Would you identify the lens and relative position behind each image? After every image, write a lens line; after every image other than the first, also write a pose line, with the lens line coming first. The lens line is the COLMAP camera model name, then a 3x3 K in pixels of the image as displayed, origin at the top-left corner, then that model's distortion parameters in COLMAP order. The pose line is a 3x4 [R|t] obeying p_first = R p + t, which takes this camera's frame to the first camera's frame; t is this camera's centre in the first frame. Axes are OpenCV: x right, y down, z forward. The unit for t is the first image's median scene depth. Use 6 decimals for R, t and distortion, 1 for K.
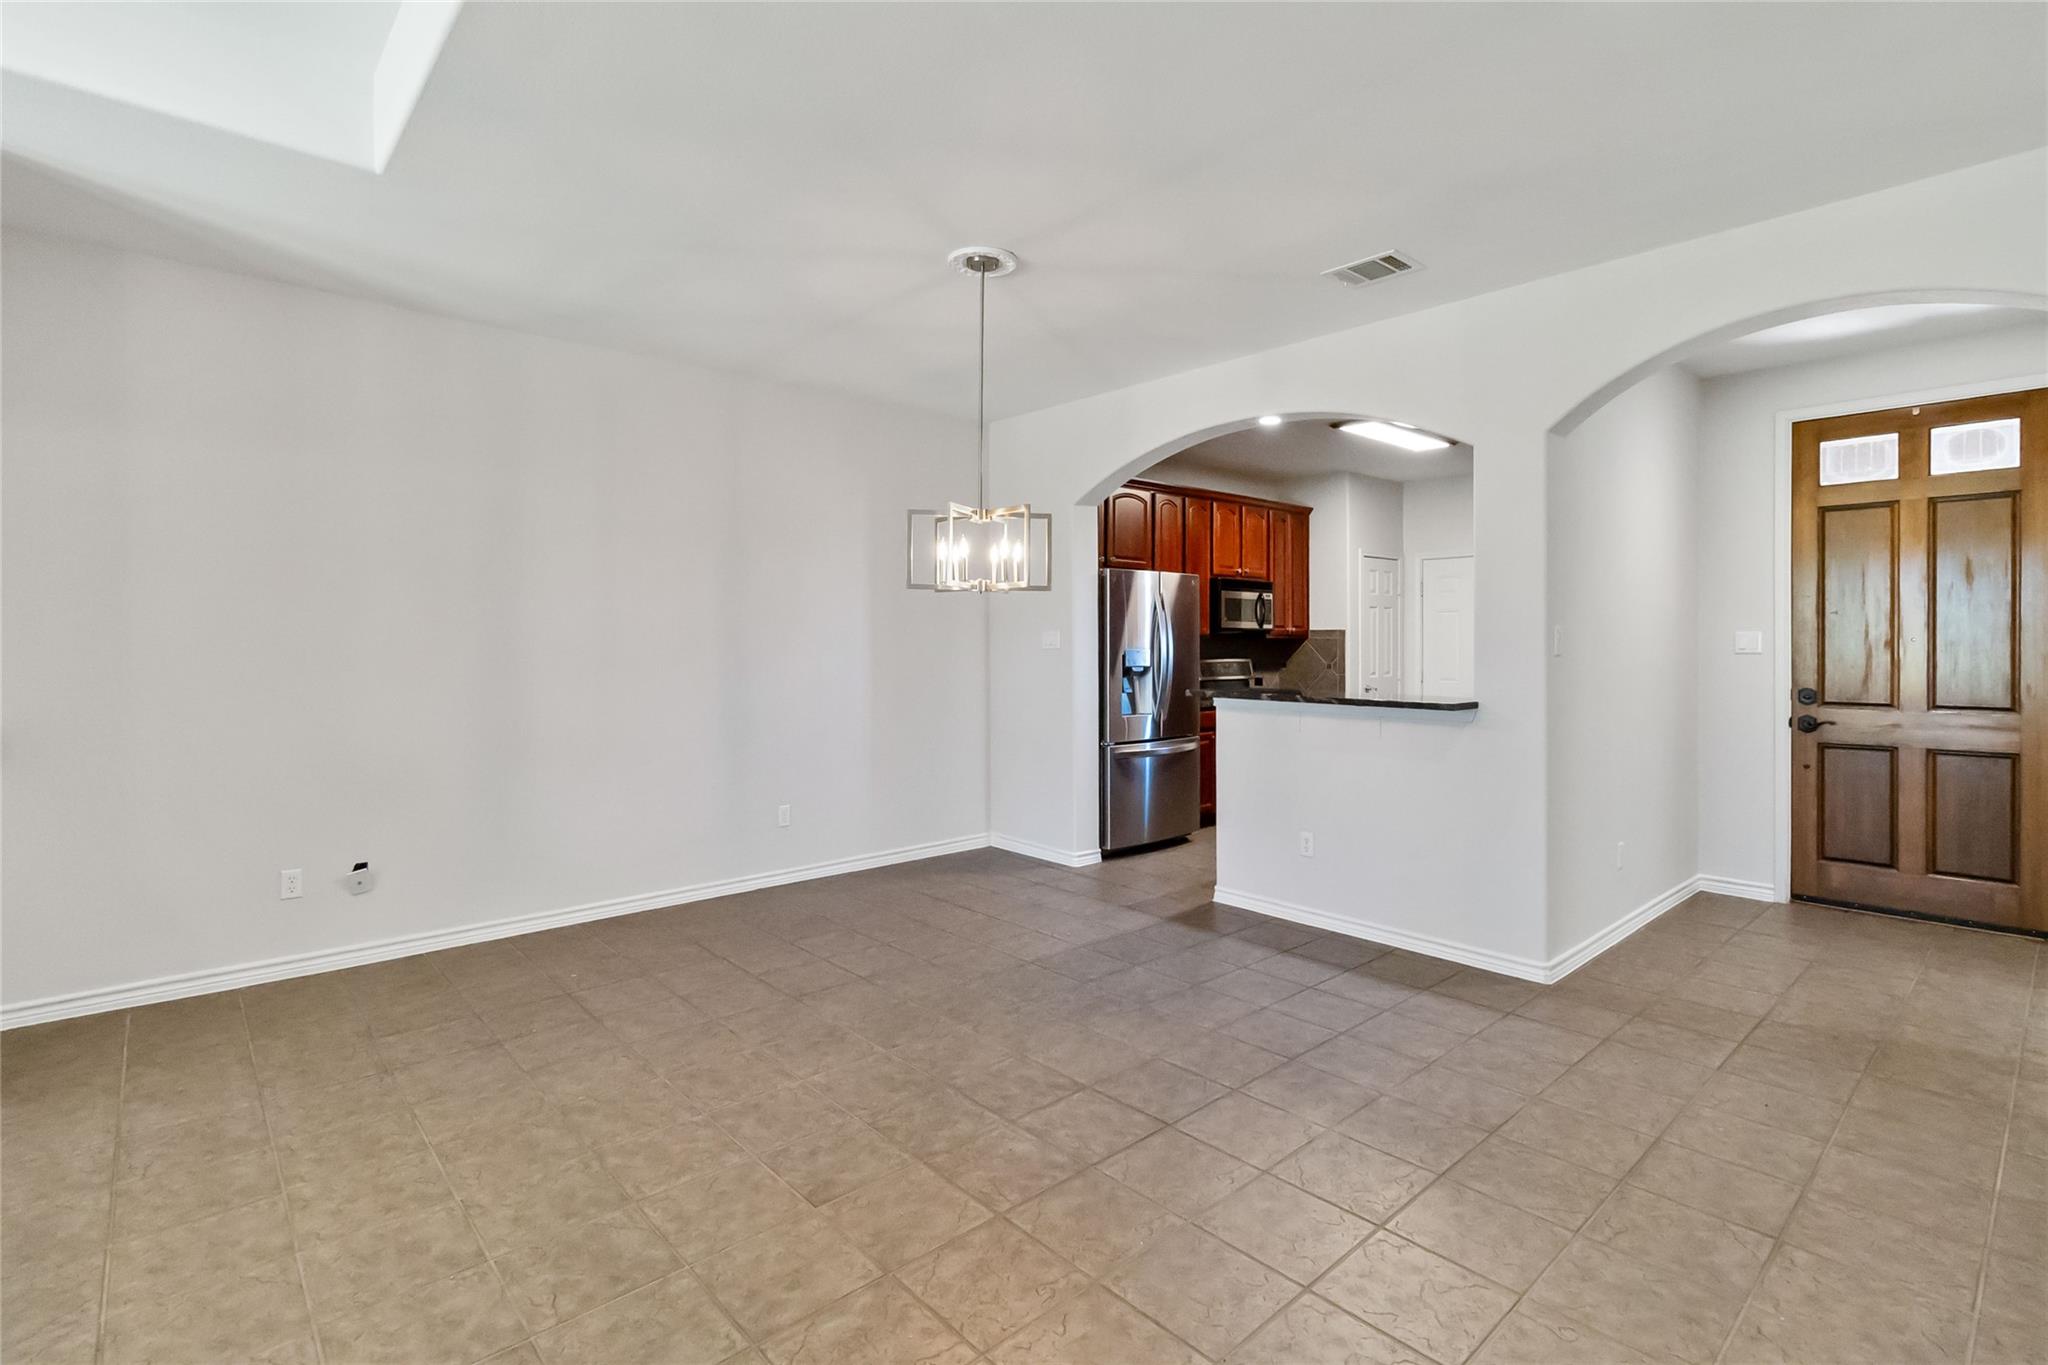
lens RADIAL K [[955.7, 0, 1017.1], [0, 955.7, 655.9], [0, 0, 1]] dist [-0.001288, -0.000467]
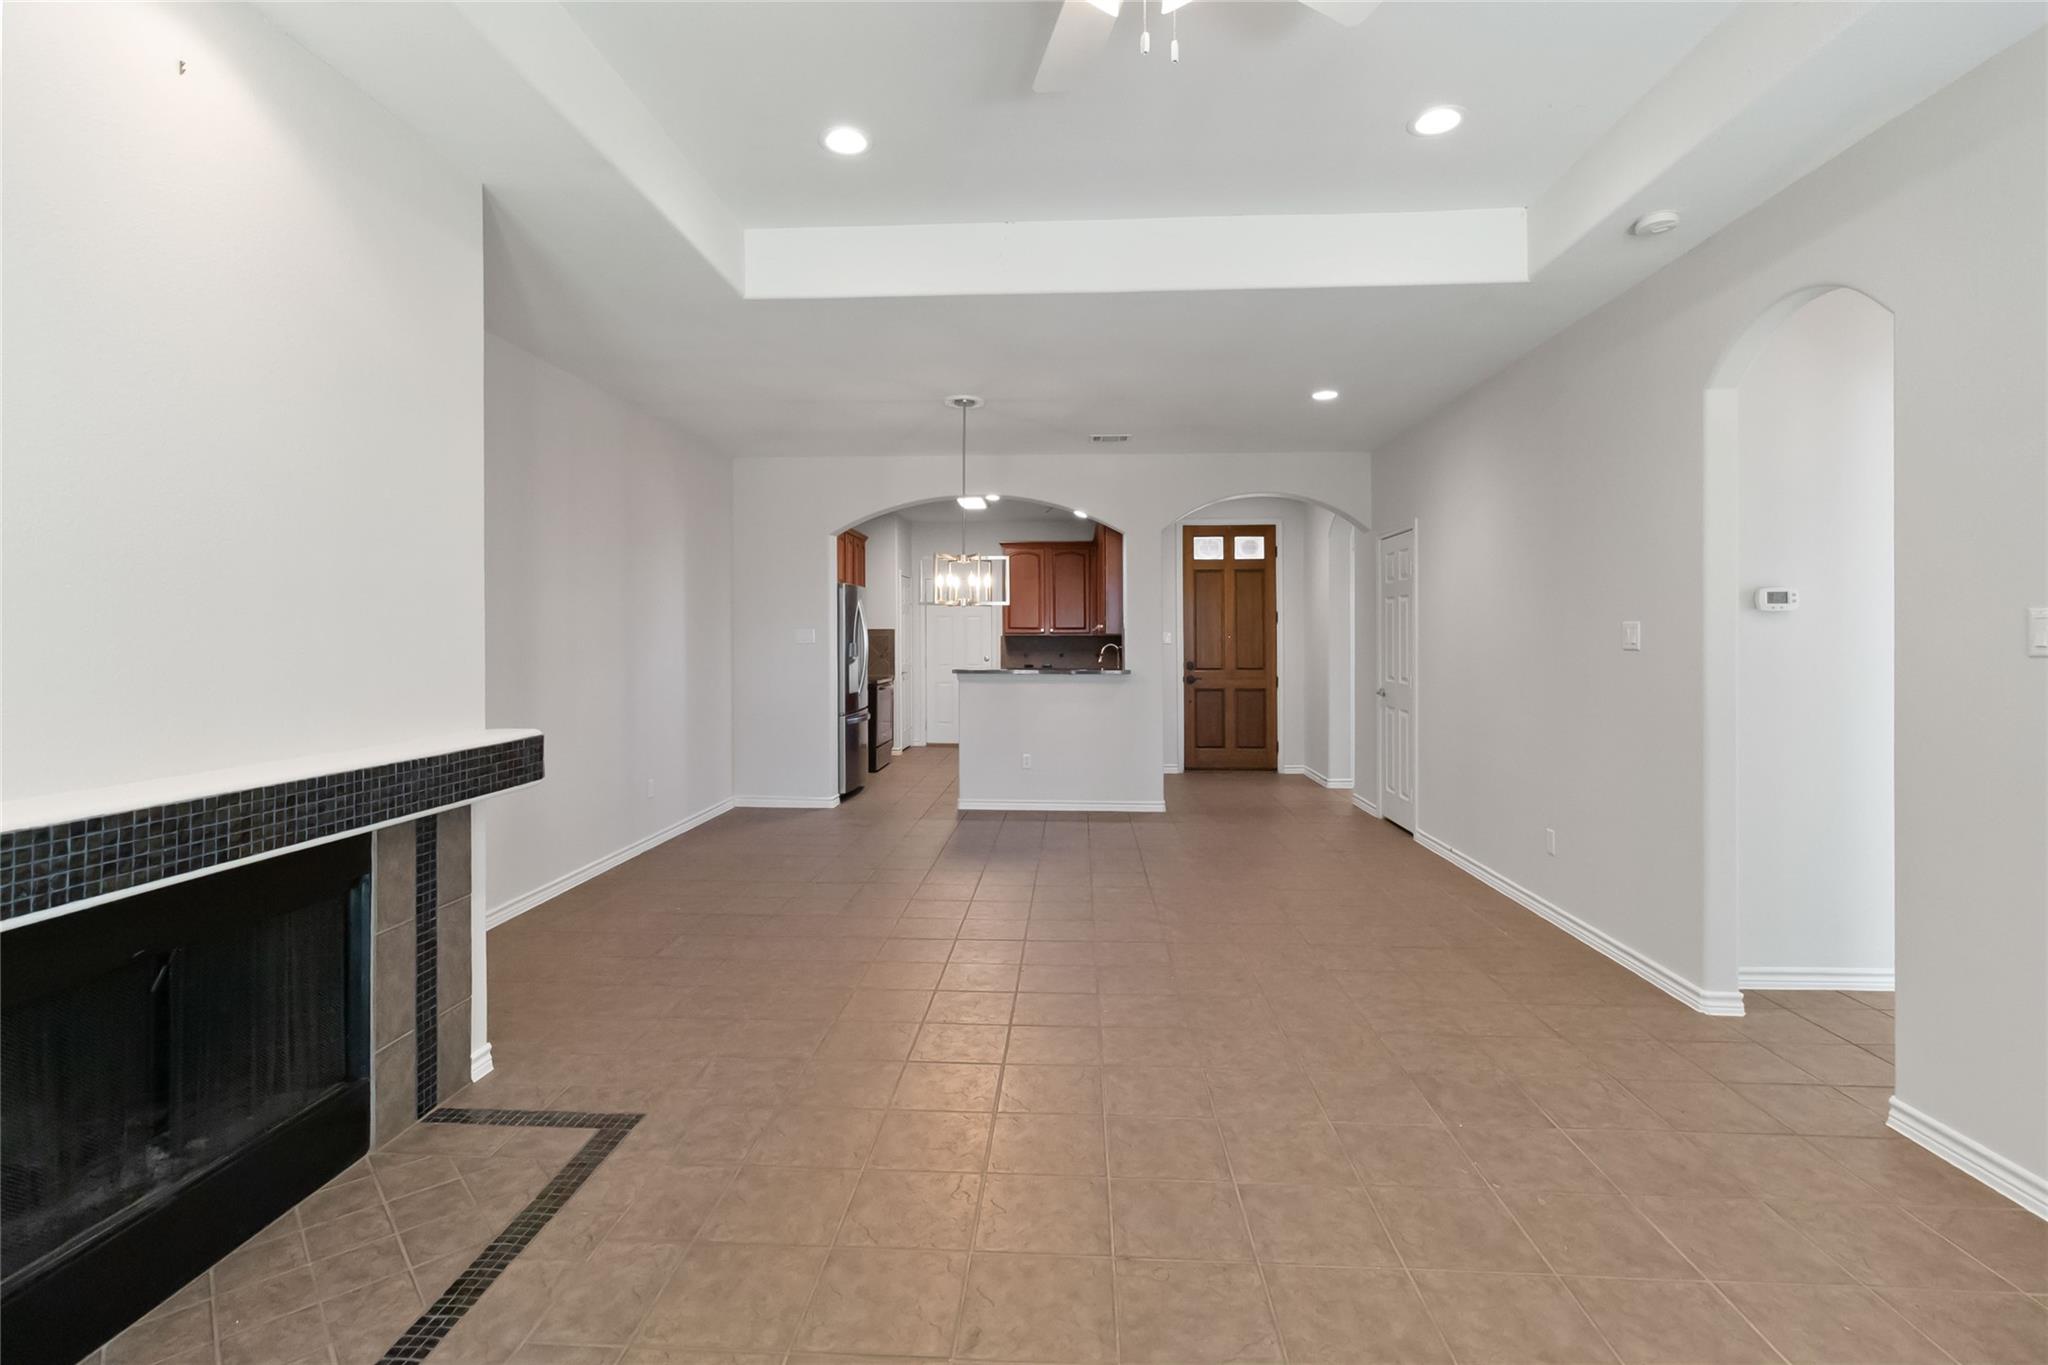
lens RADIAL K [[959.8, 0, 1022.2], [0, 959.8, 640.8], [0, 0, 1]] dist [0.001683, -0.000454]
pose [[0.705939, -0.001058, 0.708272, -0.844931], [0.010463, 0.999905, -0.008934, 0.005719], [-0.708195, 0.013718, 0.705883, -0.154724]]
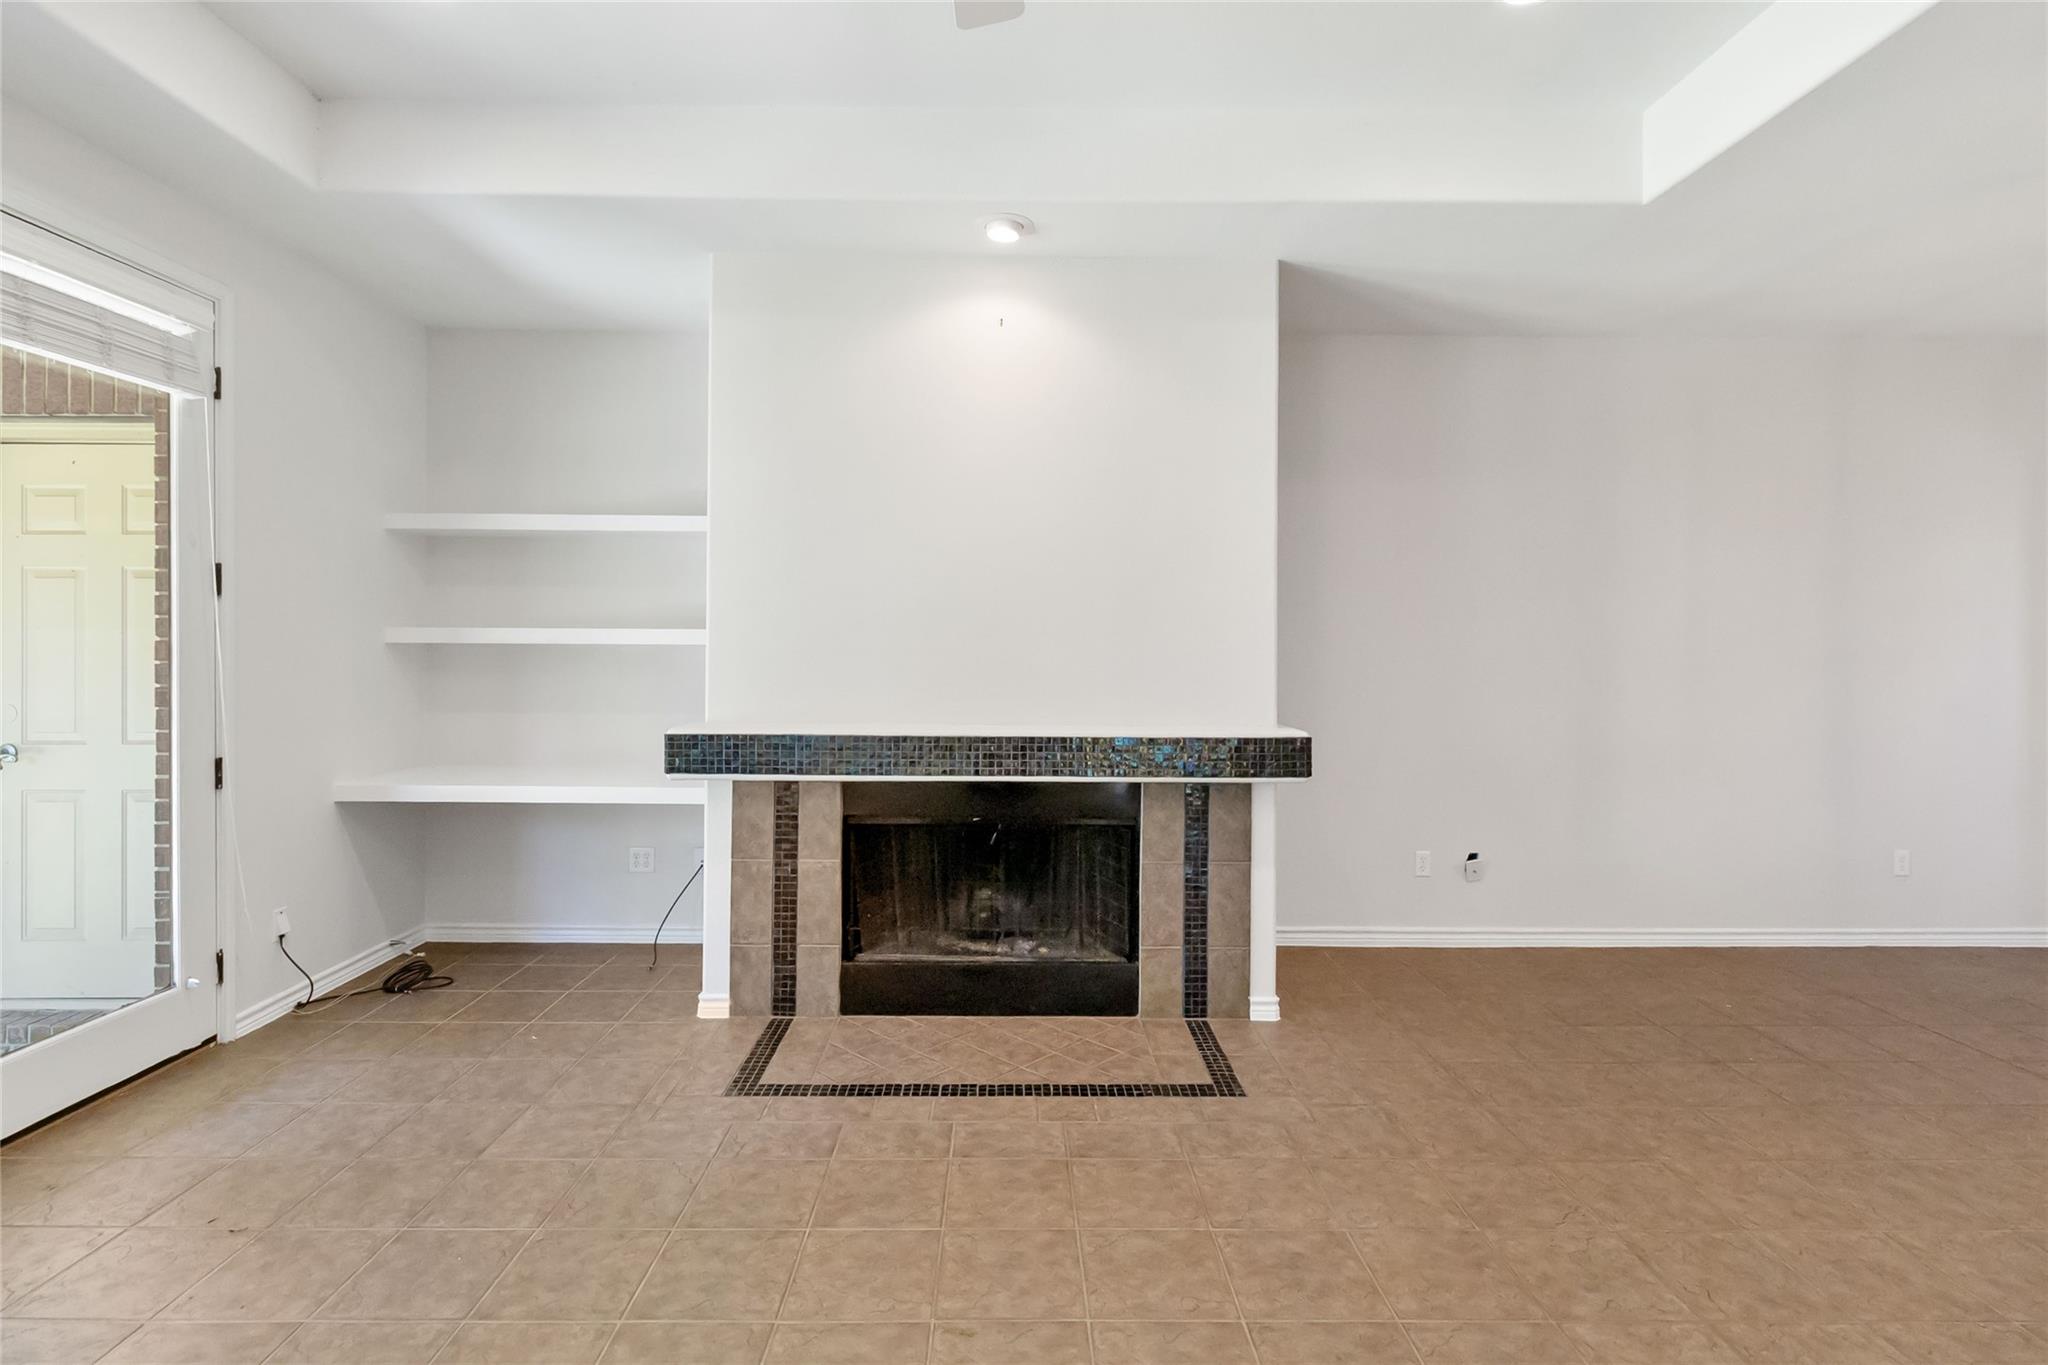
lens RADIAL K [[989.4, 0, 1014.2], [0, 989.4, 650.2], [0, 0, 1]] dist [-0.000044, -0.000989]
pose [[0.751312, 0.007527, -0.659904, -0.291330], [-0.016513, 0.999836, -0.007396, 0.004403], [0.659741, 0.016453, 0.751313, -0.160867]]
